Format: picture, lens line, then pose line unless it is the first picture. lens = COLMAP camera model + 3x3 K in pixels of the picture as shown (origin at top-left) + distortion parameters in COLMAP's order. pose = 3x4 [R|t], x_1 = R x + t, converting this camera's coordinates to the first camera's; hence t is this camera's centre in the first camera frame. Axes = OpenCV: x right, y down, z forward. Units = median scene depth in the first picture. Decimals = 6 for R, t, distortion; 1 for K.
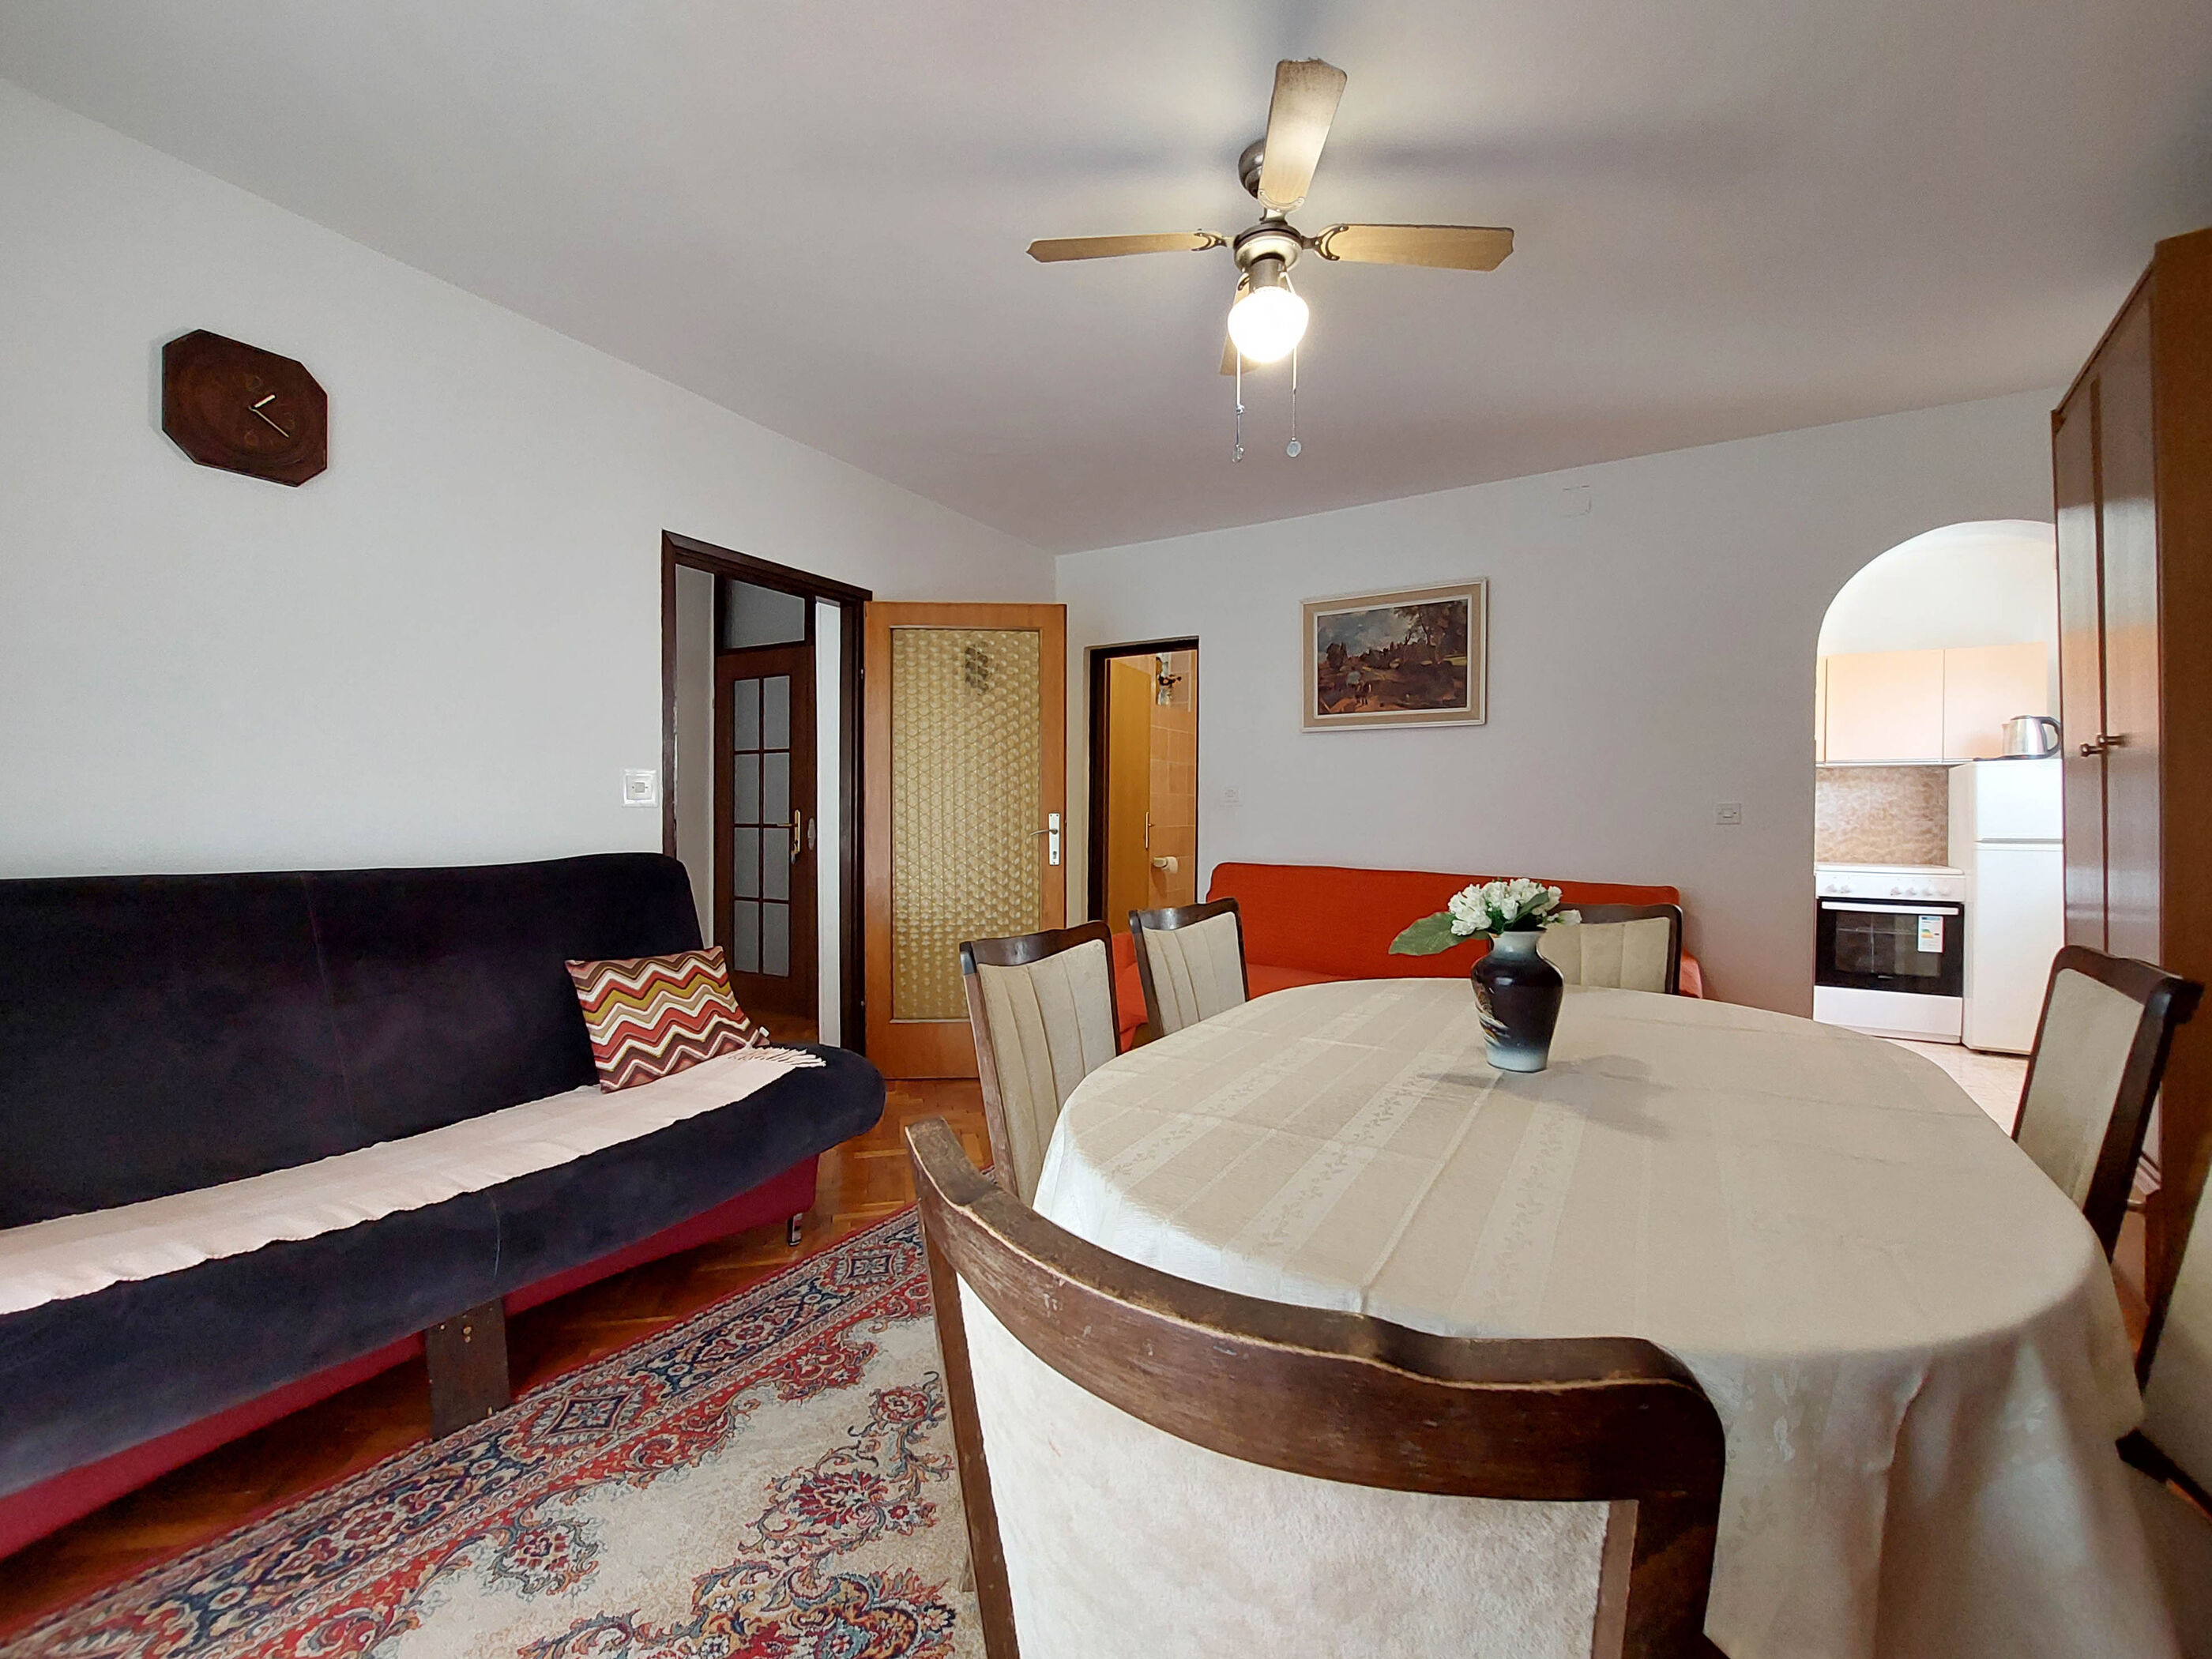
lens RADIAL K [[885.8, 0, 1101.1], [0, 885.8, 819.2], [0, 0, 1]] dist [-0.018821, 0.000144]
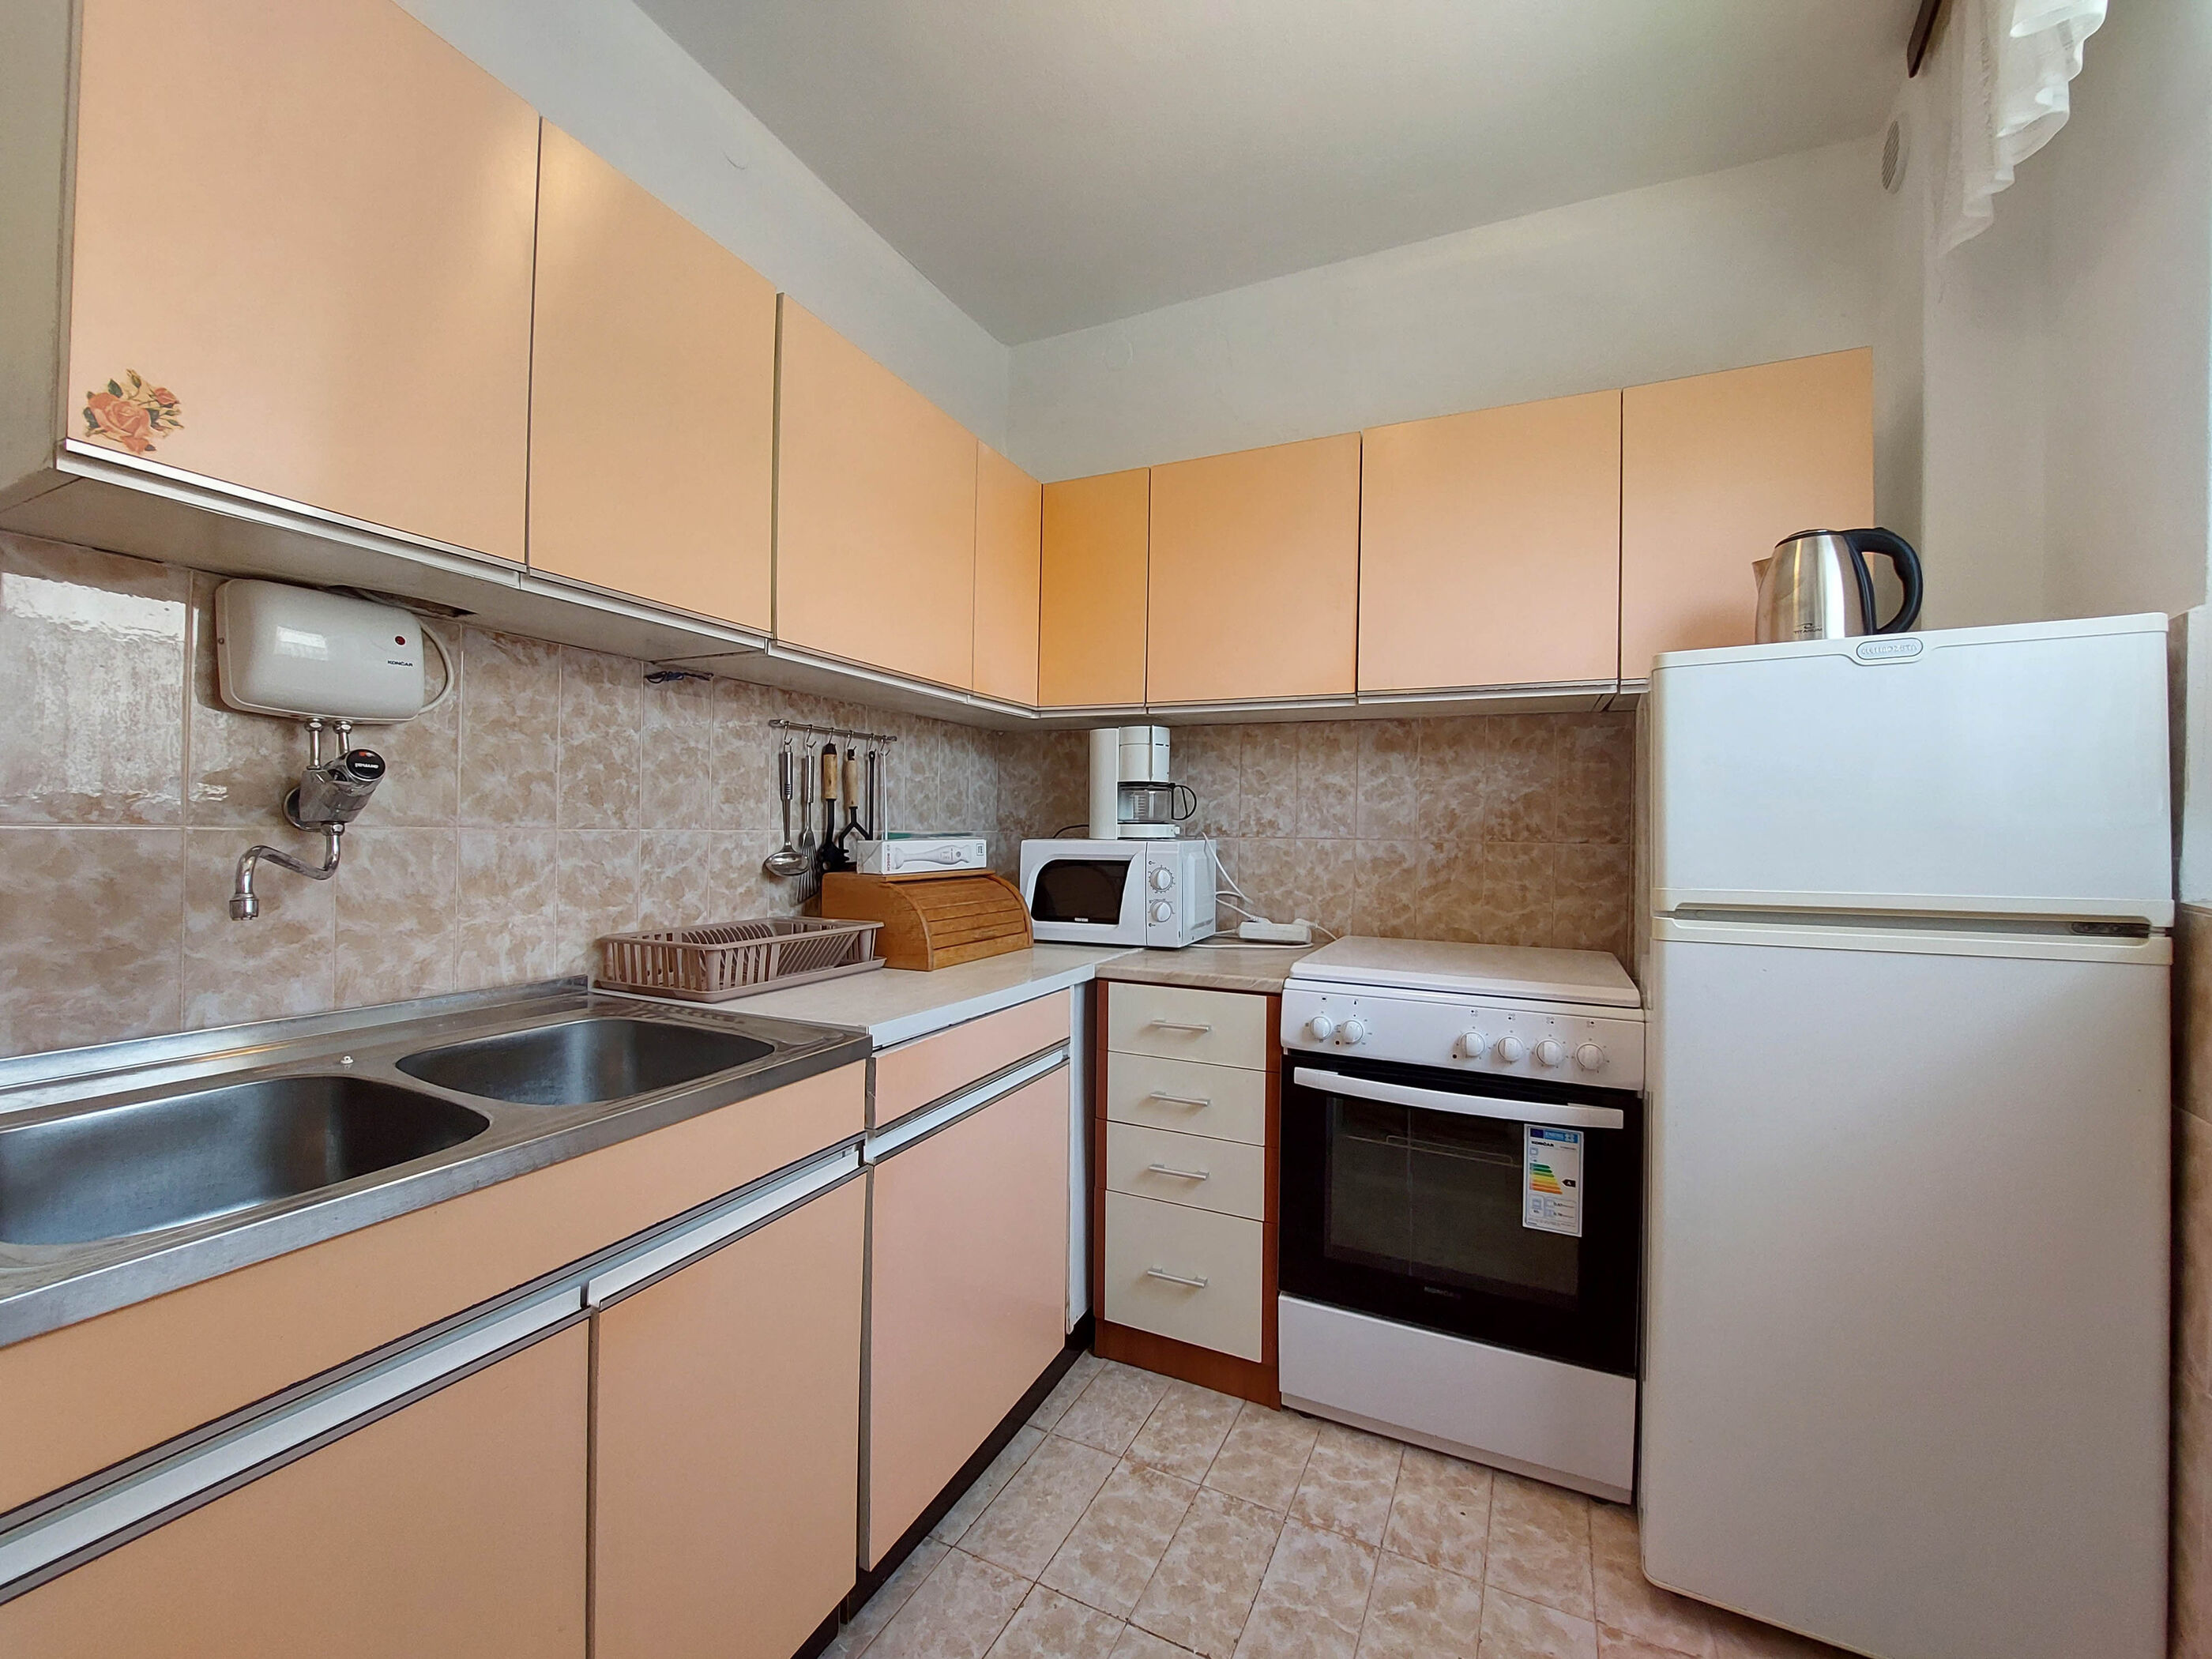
lens RADIAL K [[885.8, 0, 1099.1], [0, 885.8, 831.8], [0, 0, 1]] dist [-0.018821, 0.000144]
pose [[0.993187, 0.013558, 0.115741, 0.739927], [-0.012280, 0.999856, -0.011753, 0.004551], [-0.115884, 0.010251, 0.993210, 0.685013]]
